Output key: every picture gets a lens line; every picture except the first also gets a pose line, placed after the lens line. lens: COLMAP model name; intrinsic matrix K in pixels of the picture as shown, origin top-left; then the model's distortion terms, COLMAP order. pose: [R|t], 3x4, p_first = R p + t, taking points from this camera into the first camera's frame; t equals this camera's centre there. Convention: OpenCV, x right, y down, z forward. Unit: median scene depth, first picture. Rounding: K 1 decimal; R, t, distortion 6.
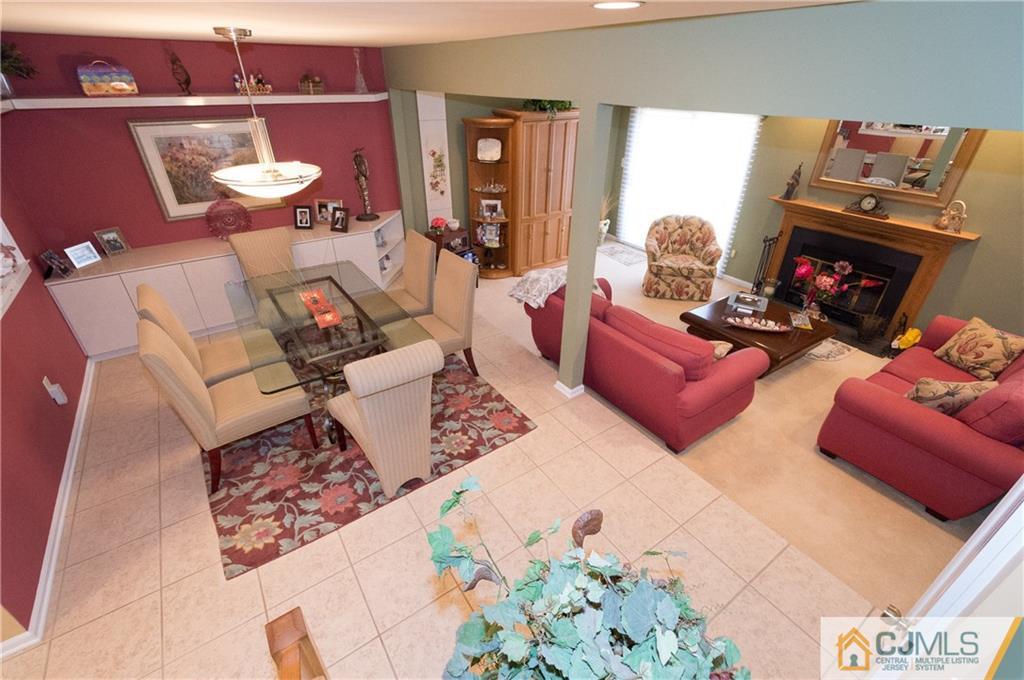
lens RADIAL K [[462.6, 0, 509.1], [0, 462.6, 354.1], [0, 0, 1]] dist [0.008484, -0.002309]
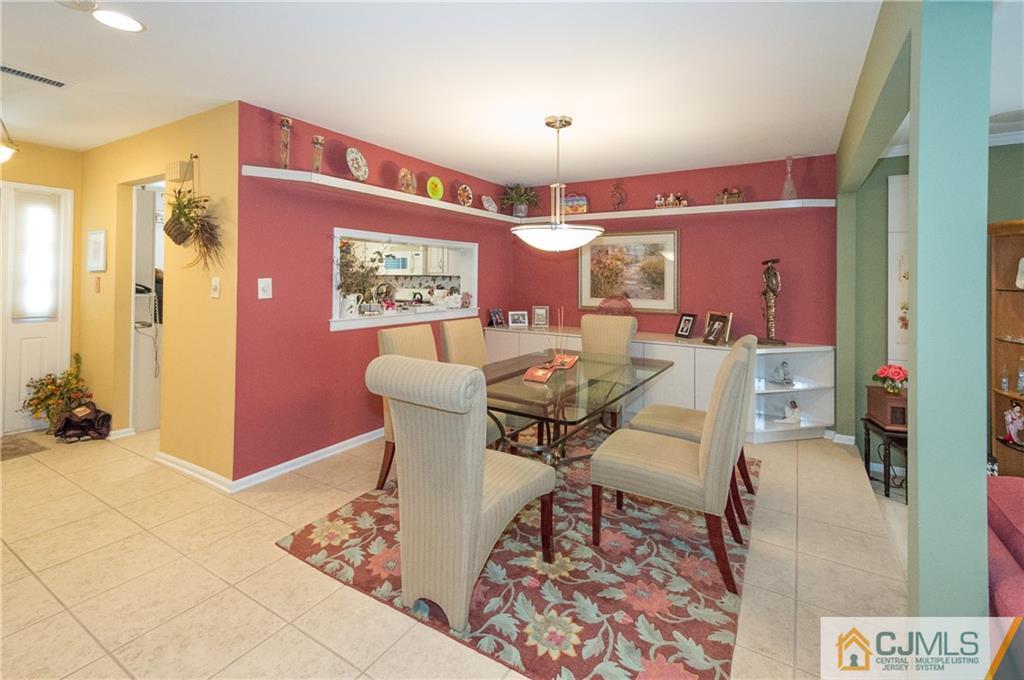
lens RADIAL K [[460.0, 0, 503.5], [0, 460.0, 276.6], [0, 0, 1]] dist [0.016686, -0.000278]
pose [[0.389307, -0.004217, -0.921098, 0.214642], [-0.488788, 0.846635, -0.210465, -0.010406], [0.780722, 0.532158, 0.327540, 0.326140]]
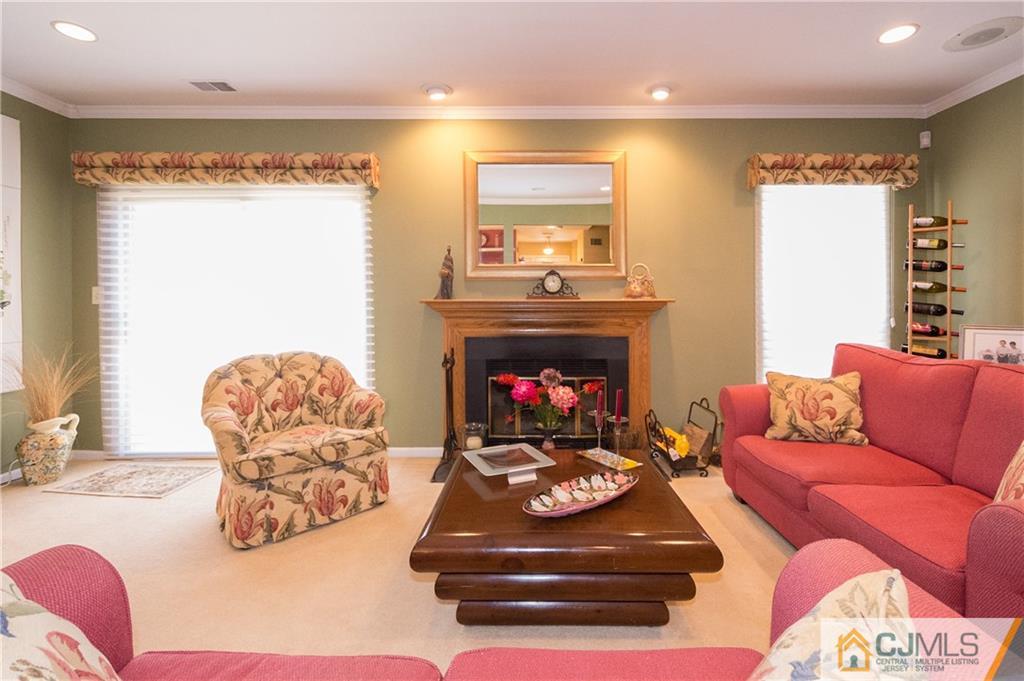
lens RADIAL K [[462.6, 0, 528.4], [0, 462.6, 305.2], [0, 0, 1]] dist [0.008484, -0.002309]
pose [[0.563129, -0.012802, 0.826270, 0.126369], [0.443397, 0.848441, -0.289044, -0.085776], [-0.697341, 0.529135, 0.483459, 0.580453]]
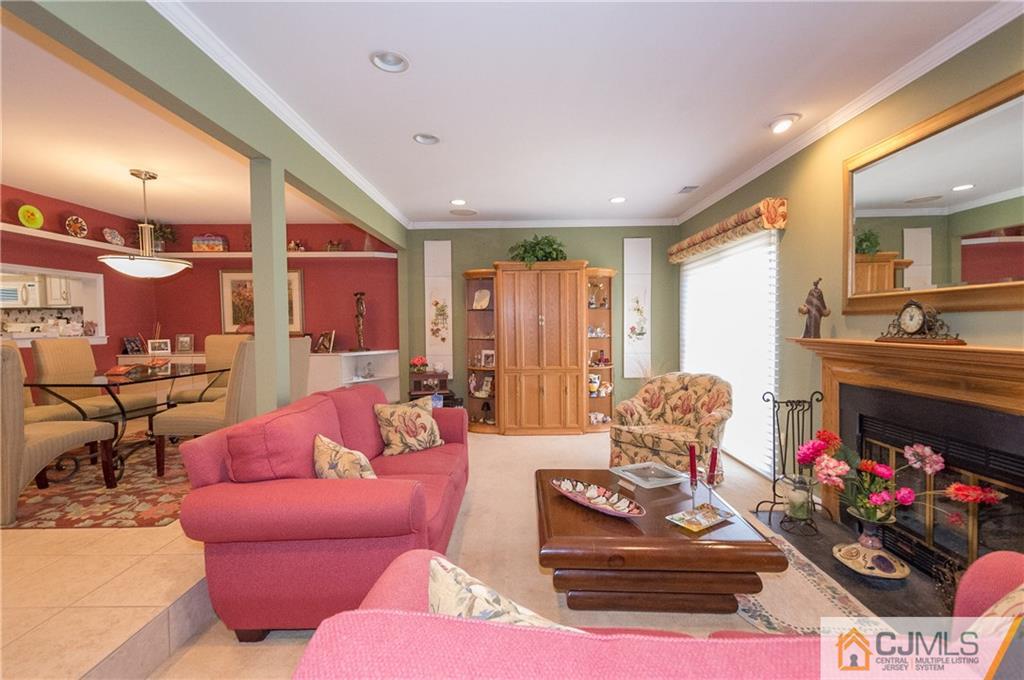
lens RADIAL K [[462.6, 0, 514.2], [0, 462.6, 344.2], [0, 0, 1]] dist [0.008484, -0.002309]
pose [[0.807898, 0.010922, -0.589221, 0.603909], [-0.298289, 0.869872, -0.392870, 0.015996], [0.508256, 0.493157, 0.706026, 0.374492]]
